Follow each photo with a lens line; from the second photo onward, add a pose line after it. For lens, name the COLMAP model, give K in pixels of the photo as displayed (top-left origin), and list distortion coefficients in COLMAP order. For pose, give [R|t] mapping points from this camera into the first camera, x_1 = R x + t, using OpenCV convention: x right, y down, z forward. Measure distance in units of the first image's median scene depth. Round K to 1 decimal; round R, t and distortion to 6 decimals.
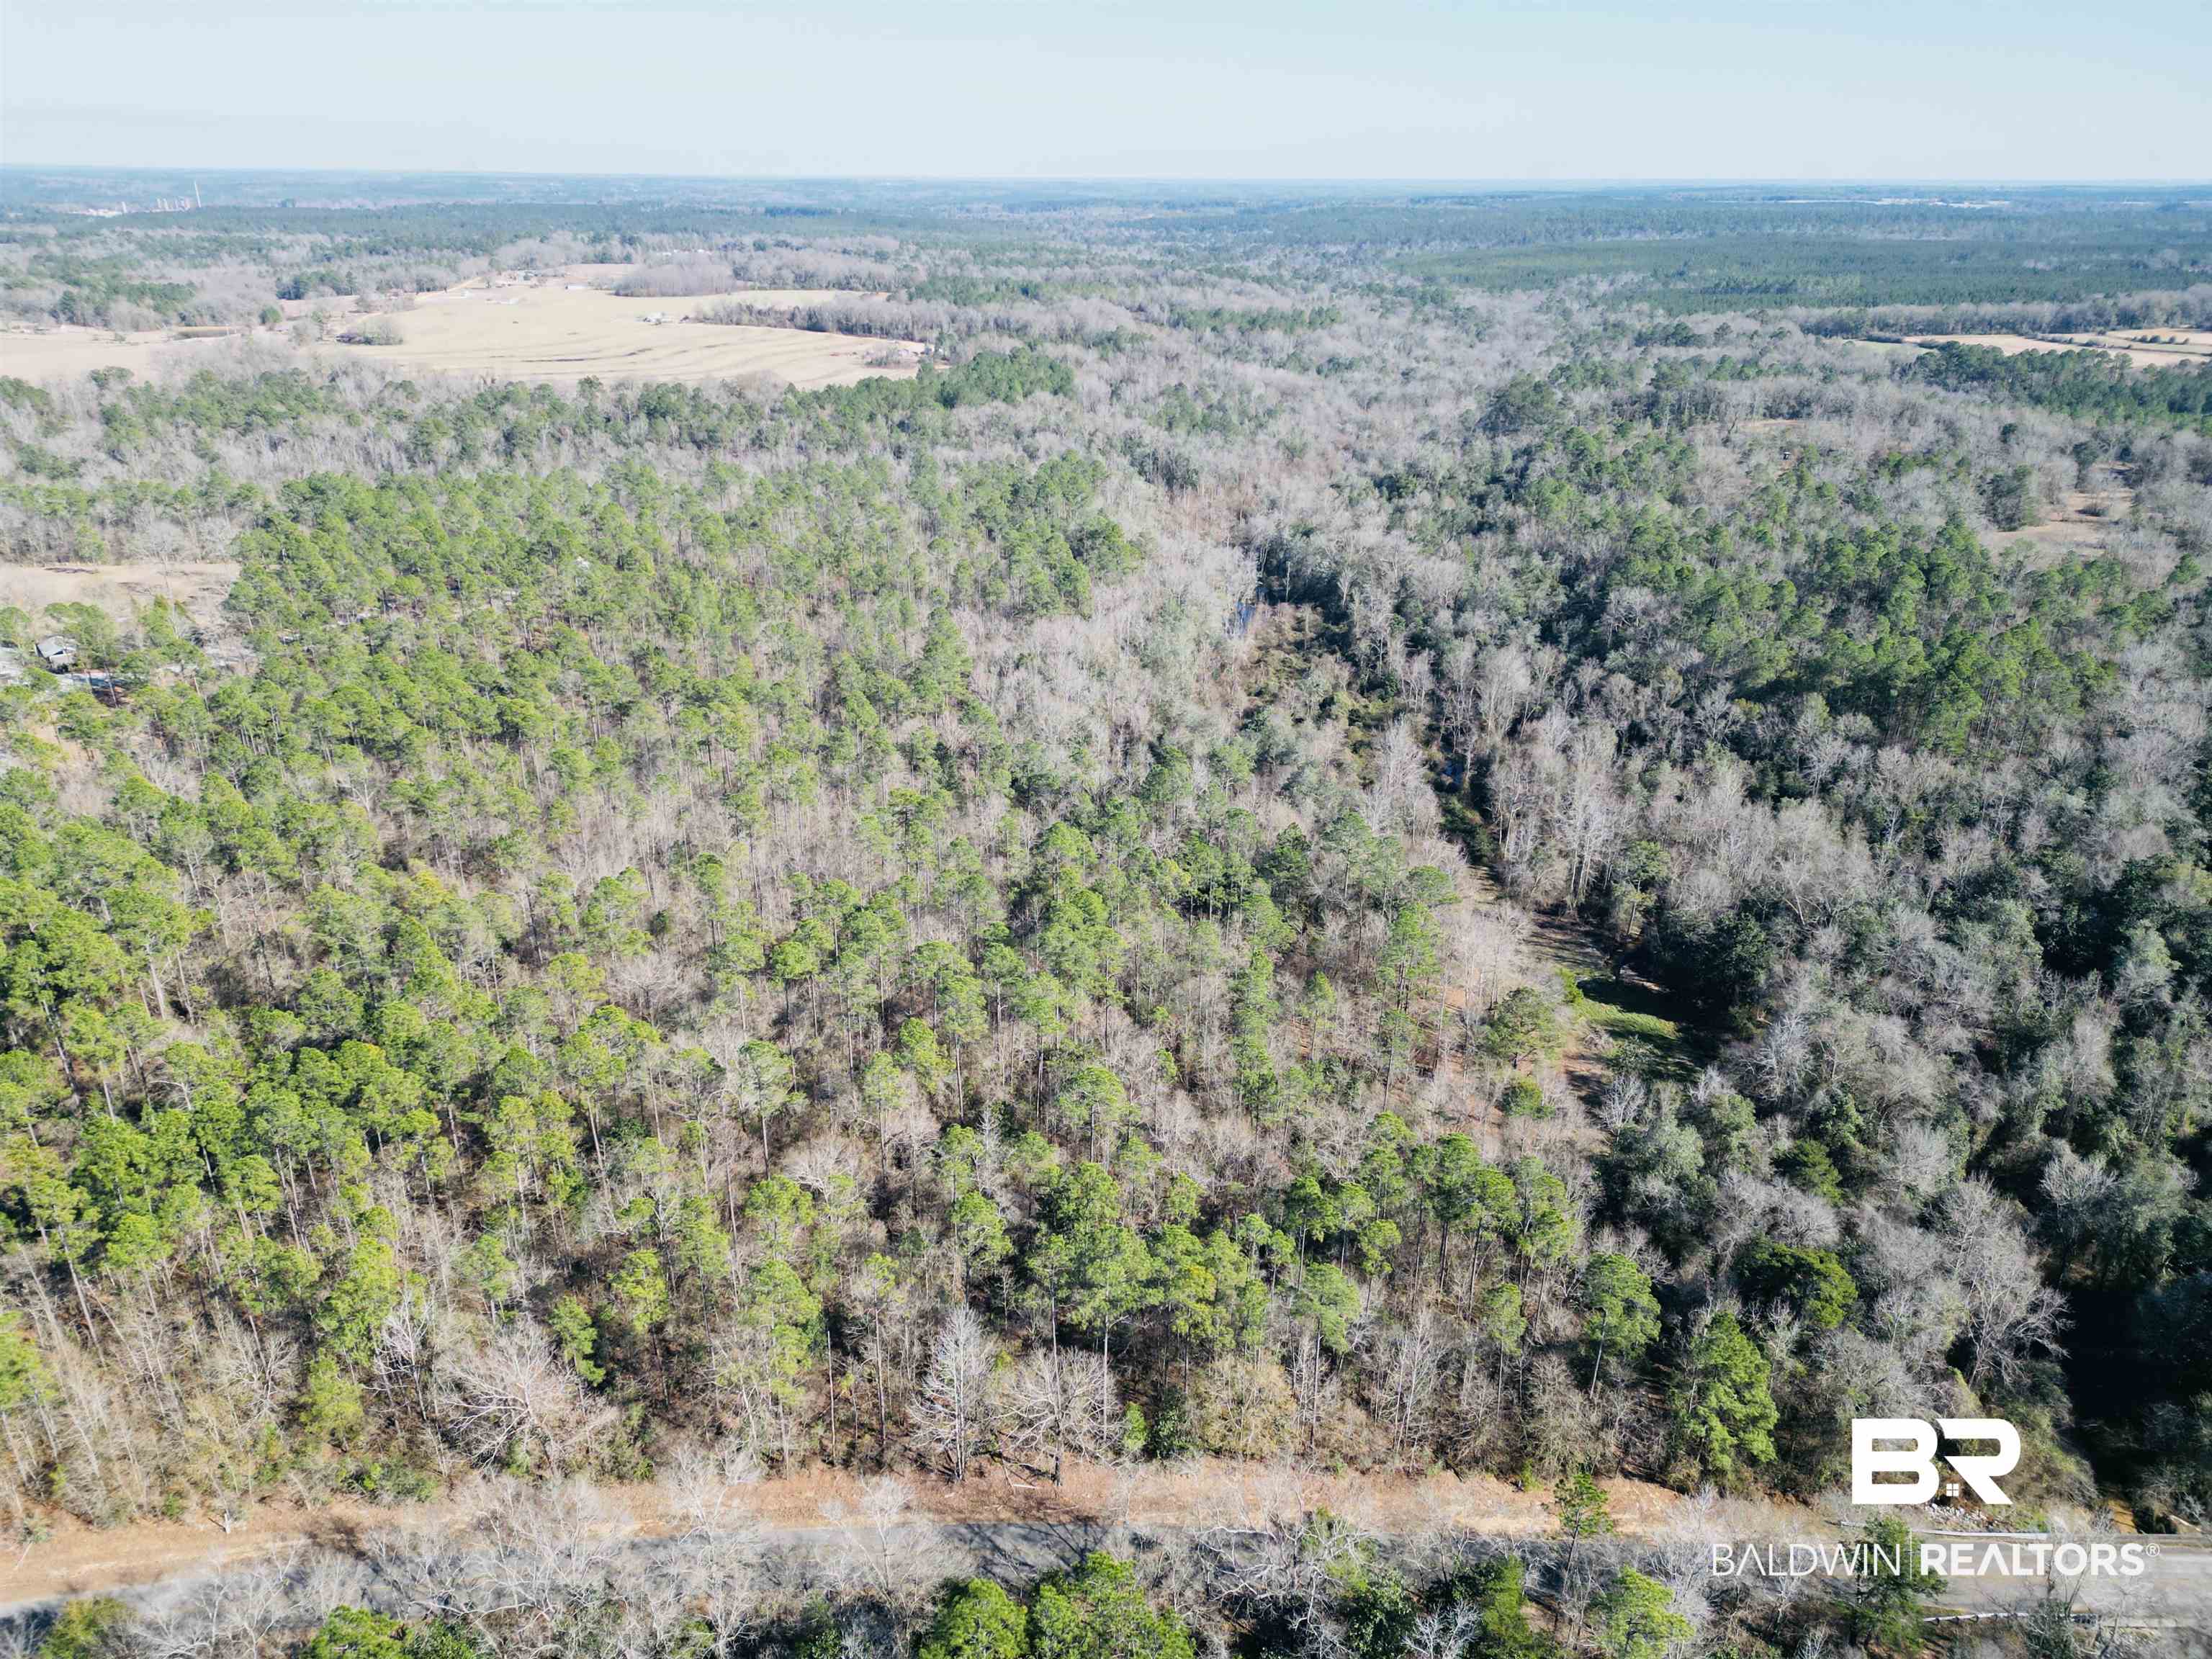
lens RADIAL K [[1548.6, 0, 1094.0], [0, 1548.6, 829.7], [0, 0, 1]] dist [0.081314, -0.074447]
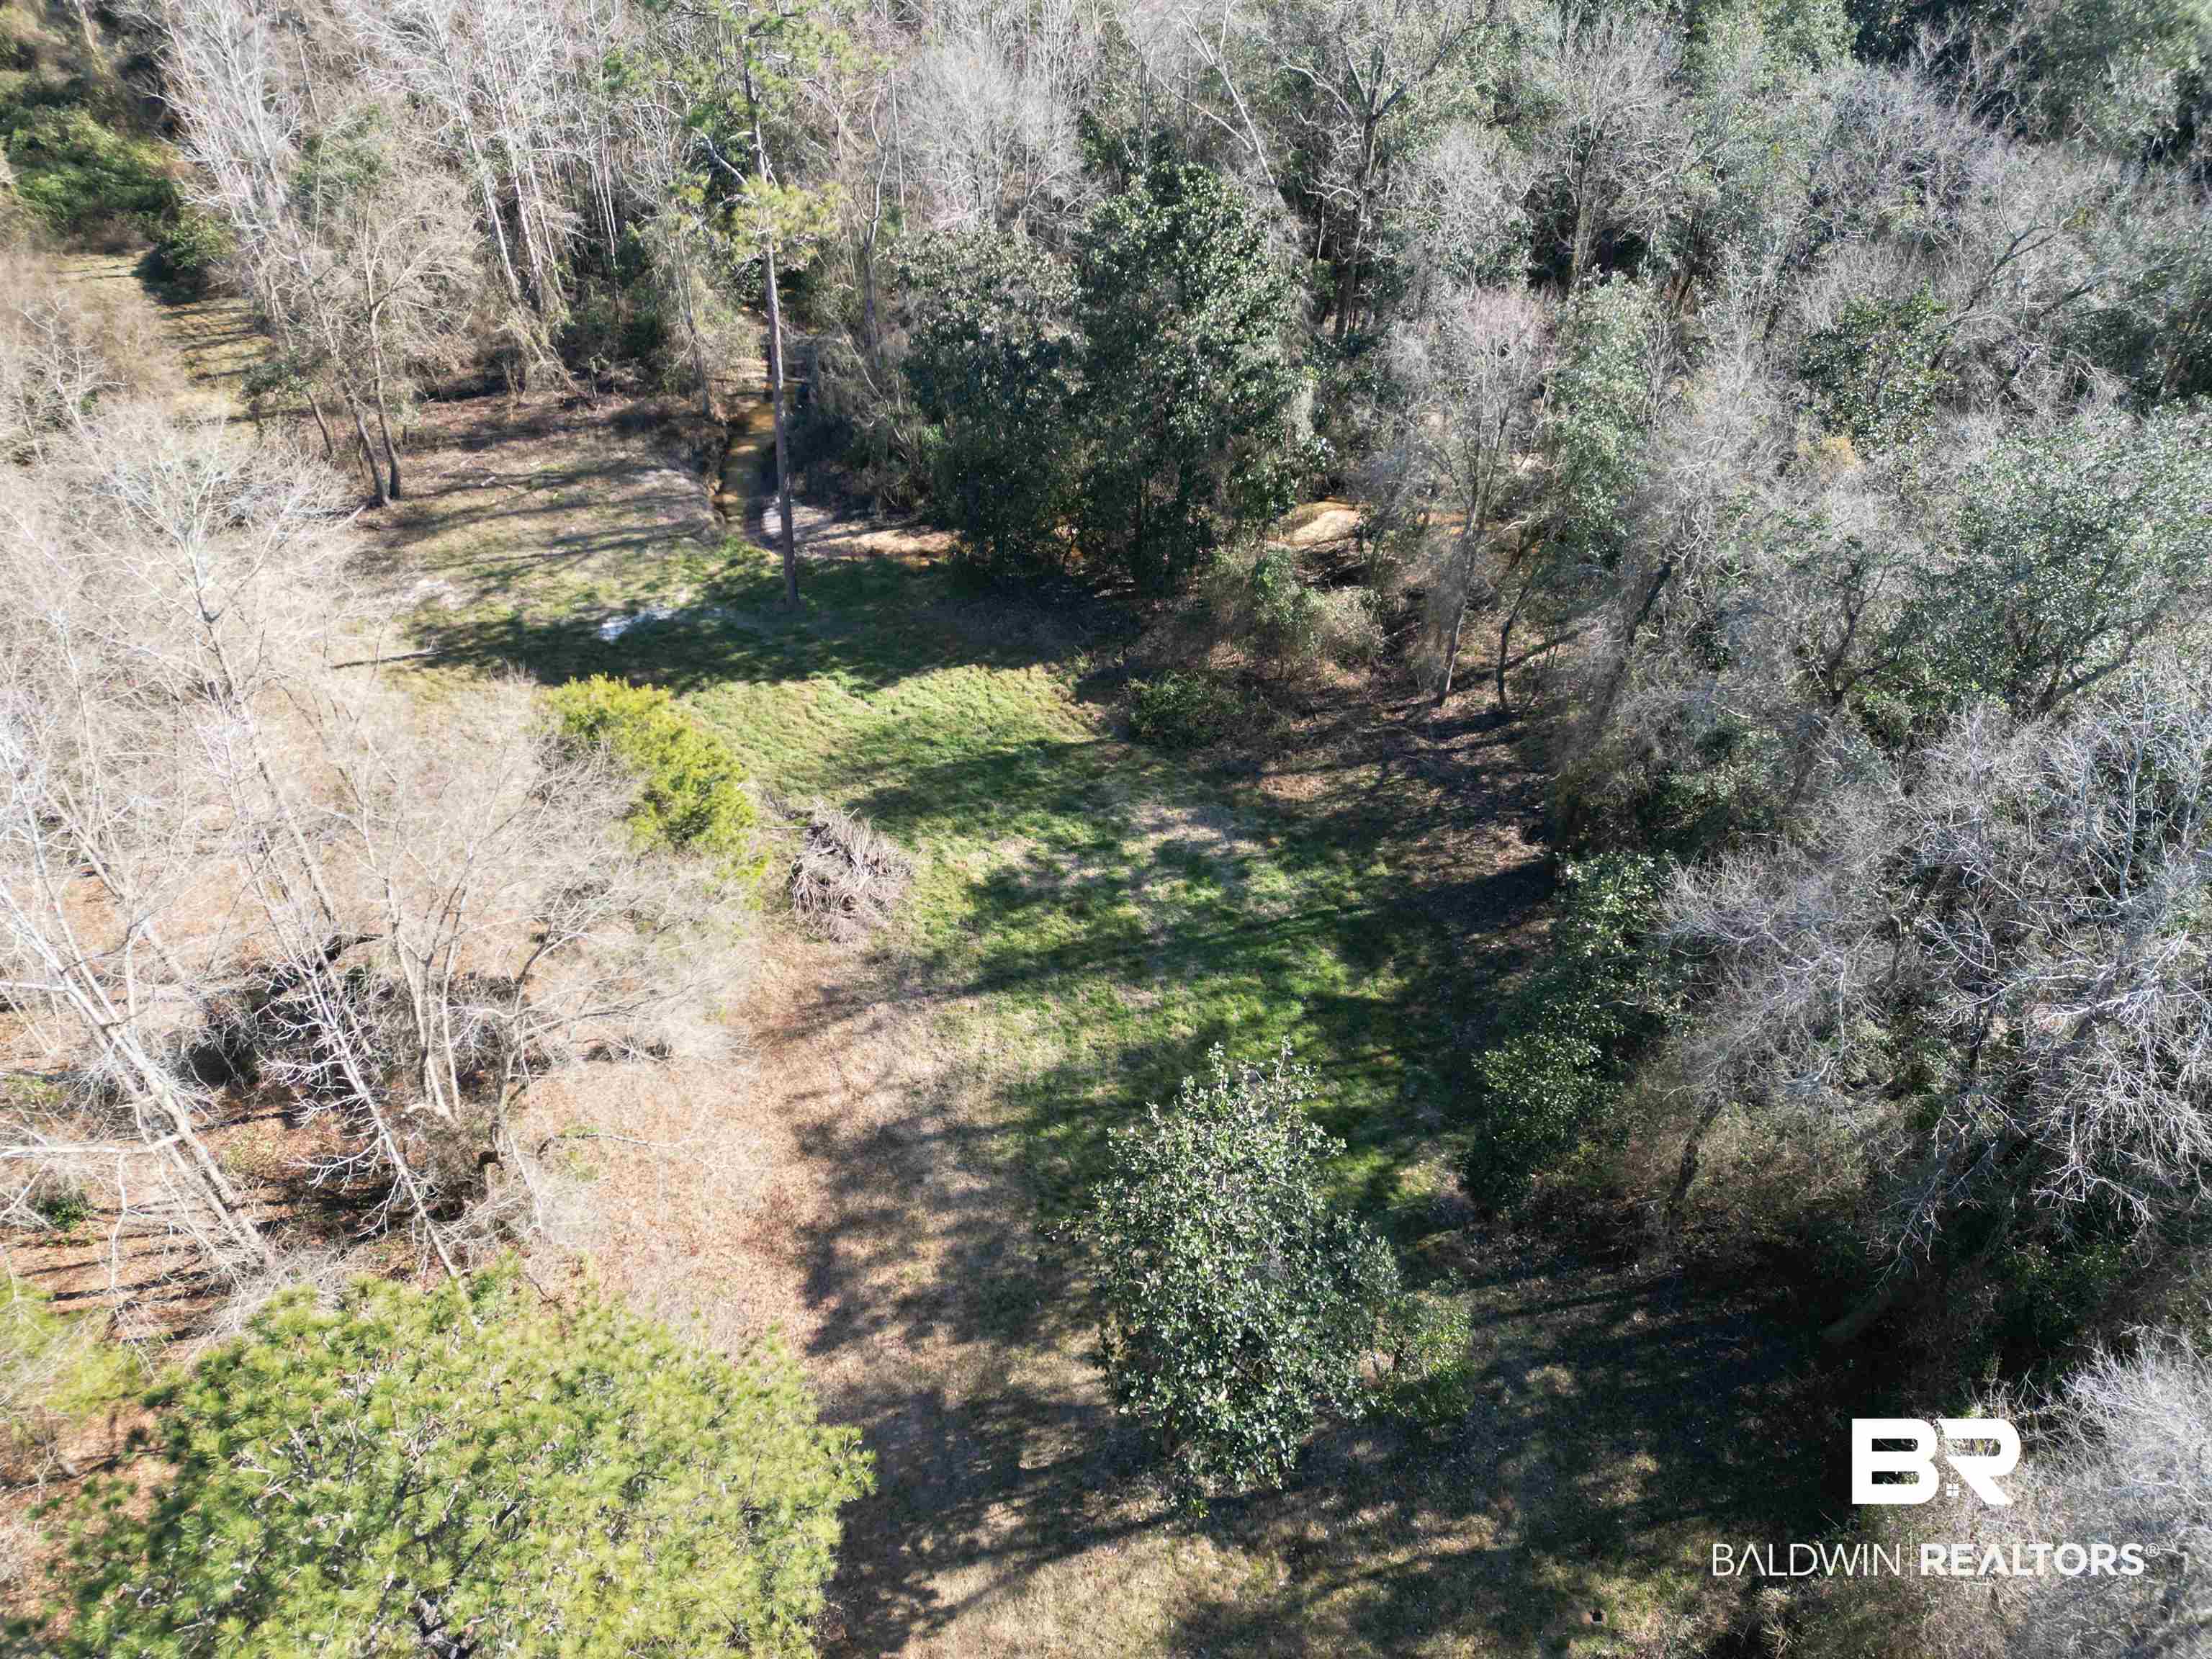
lens RADIAL K [[1548.6, 0, 1094.0], [0, 1548.6, 829.7], [0, 0, 1]] dist [0.081314, -0.074447]
pose [[0.781438, -0.423070, 0.458657, 0.216349], [0.246989, 0.884733, 0.395277, 0.038964], [-0.573019, -0.195601, 0.795858, 0.695397]]
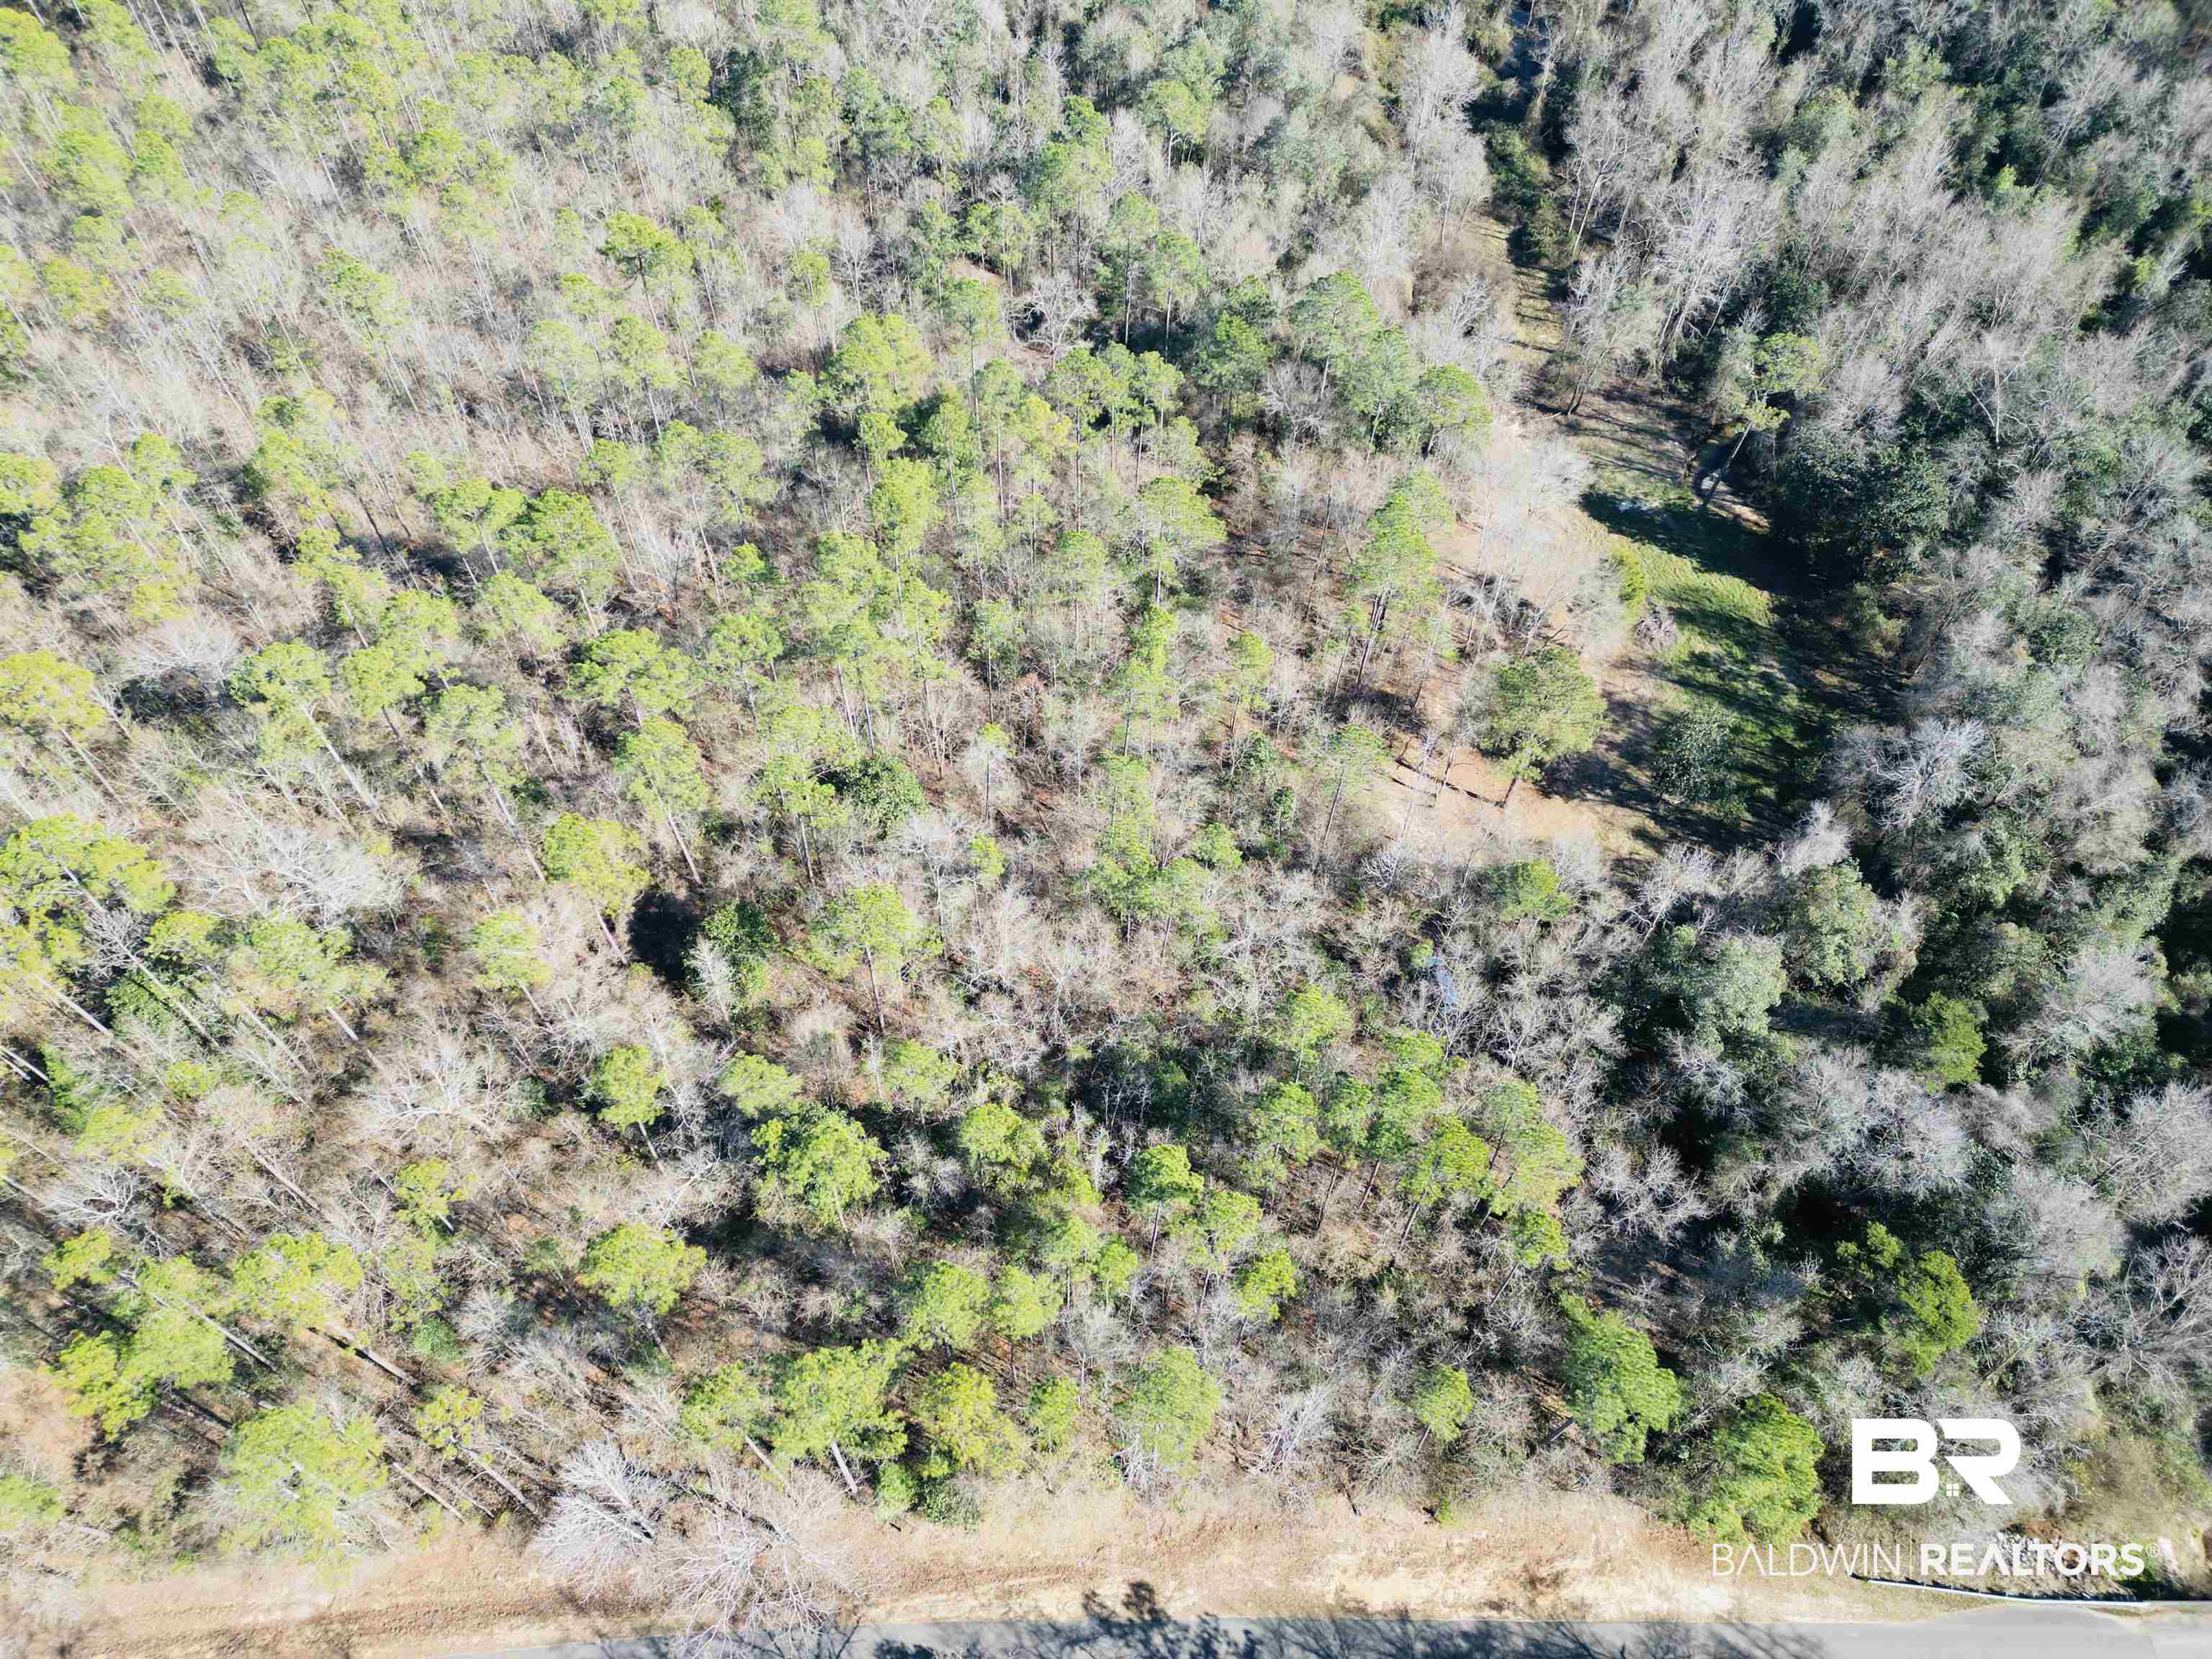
lens RADIAL K [[1559.6, 0, 1090.9], [0, 1559.6, 821.8], [0, 0, 1]] dist [0.030124, -0.000010]
pose [[0.999931, 0.010630, -0.004974, 0.063205], [-0.006658, 0.862792, 0.505516, -0.128246], [0.009665, -0.505448, 0.862803, 0.302451]]
